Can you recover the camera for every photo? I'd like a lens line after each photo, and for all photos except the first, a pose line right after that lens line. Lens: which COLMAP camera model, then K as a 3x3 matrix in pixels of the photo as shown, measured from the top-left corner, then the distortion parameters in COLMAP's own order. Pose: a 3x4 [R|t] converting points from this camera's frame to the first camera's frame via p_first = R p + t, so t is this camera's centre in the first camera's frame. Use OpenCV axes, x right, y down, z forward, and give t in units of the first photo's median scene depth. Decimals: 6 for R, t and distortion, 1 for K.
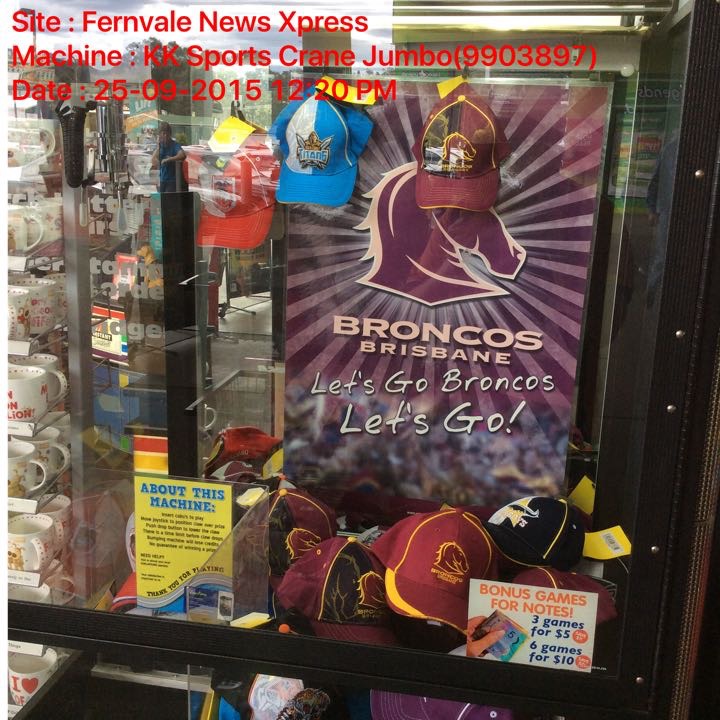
lens RADIAL K [[838.9, 0, 360.1], [0, 838.9, 360.4], [0, 0, 1]] dist [0.042968, 0.000000]
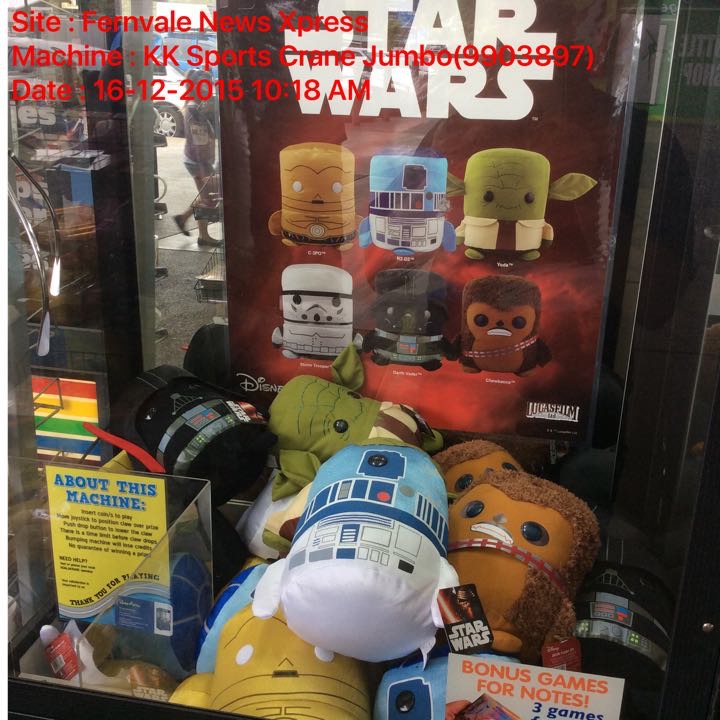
lens RADIAL K [[838.9, 0, 369.6], [0, 838.9, 364.0], [0, 0, 1]] dist [0.042968, 0.000000]
pose [[0.999996, 0.001746, -0.002196, 0.037937], [-0.001509, 0.994591, 0.103861, -0.037716], [0.002365, -0.103857, 0.994589, 0.179383]]
